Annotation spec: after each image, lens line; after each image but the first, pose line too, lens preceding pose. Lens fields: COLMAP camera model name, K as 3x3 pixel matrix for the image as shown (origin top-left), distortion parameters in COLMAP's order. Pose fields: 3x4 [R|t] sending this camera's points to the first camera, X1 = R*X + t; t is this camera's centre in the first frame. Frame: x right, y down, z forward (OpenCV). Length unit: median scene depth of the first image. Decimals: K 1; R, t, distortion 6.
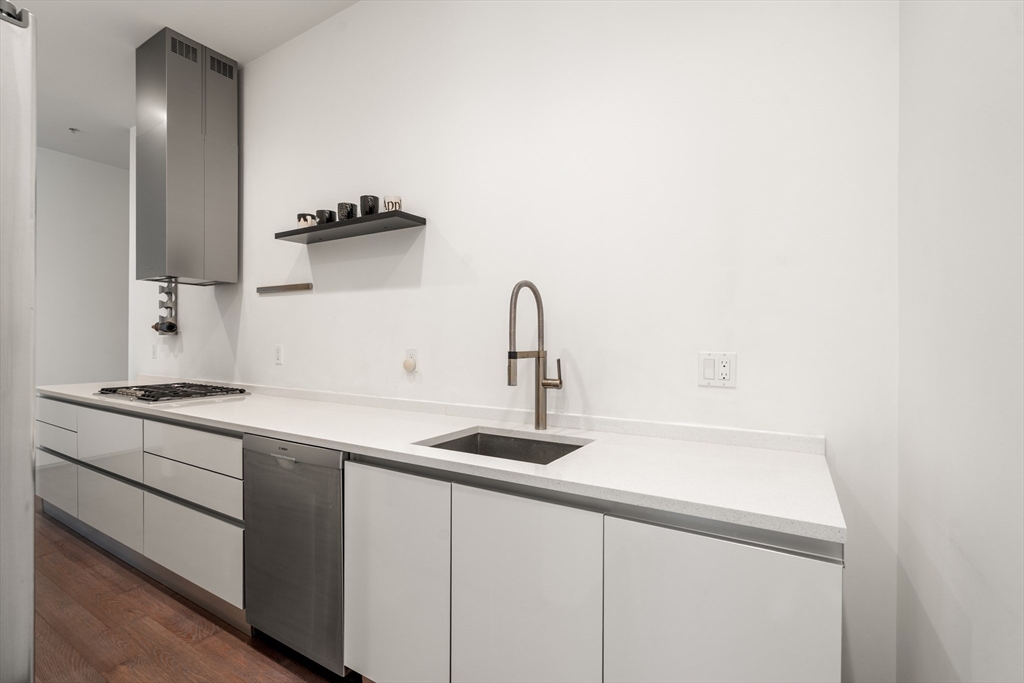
lens RADIAL K [[466.7, 0, 507.8], [0, 466.7, 337.8], [0, 0, 1]] dist [0.001346, -0.000797]
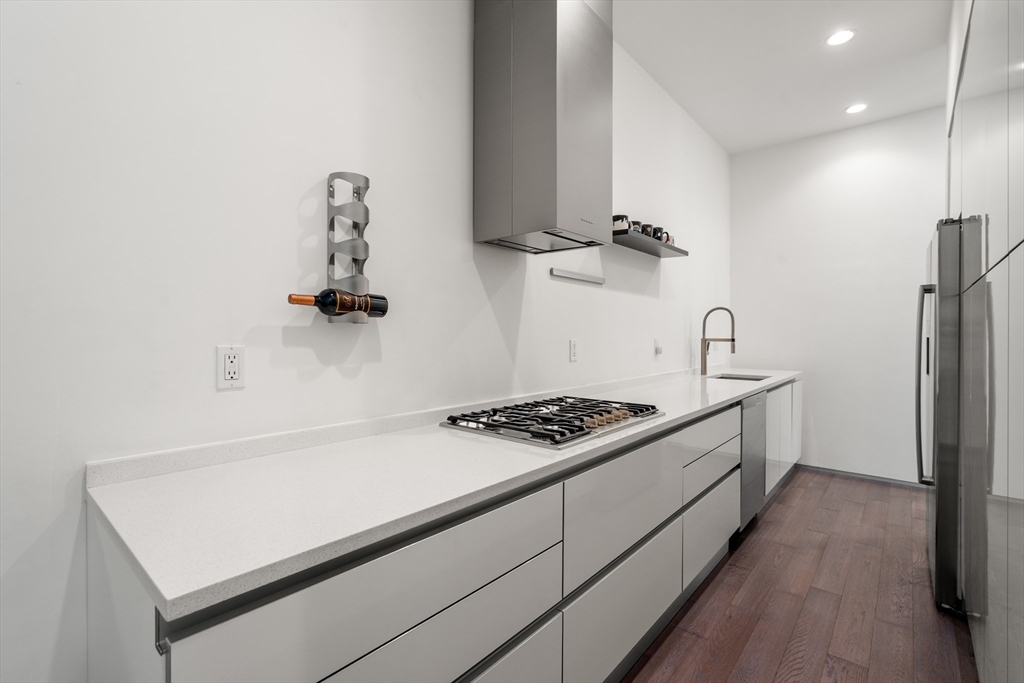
lens RADIAL K [[466.7, 0, 510.3], [0, 466.7, 336.2], [0, 0, 1]] dist [0.001346, -0.000797]
pose [[0.153166, -0.000444, 0.988200, -1.475771], [0.005743, 0.999983, -0.000441, 0.009439], [-0.988184, 0.005743, 0.153166, 1.050268]]
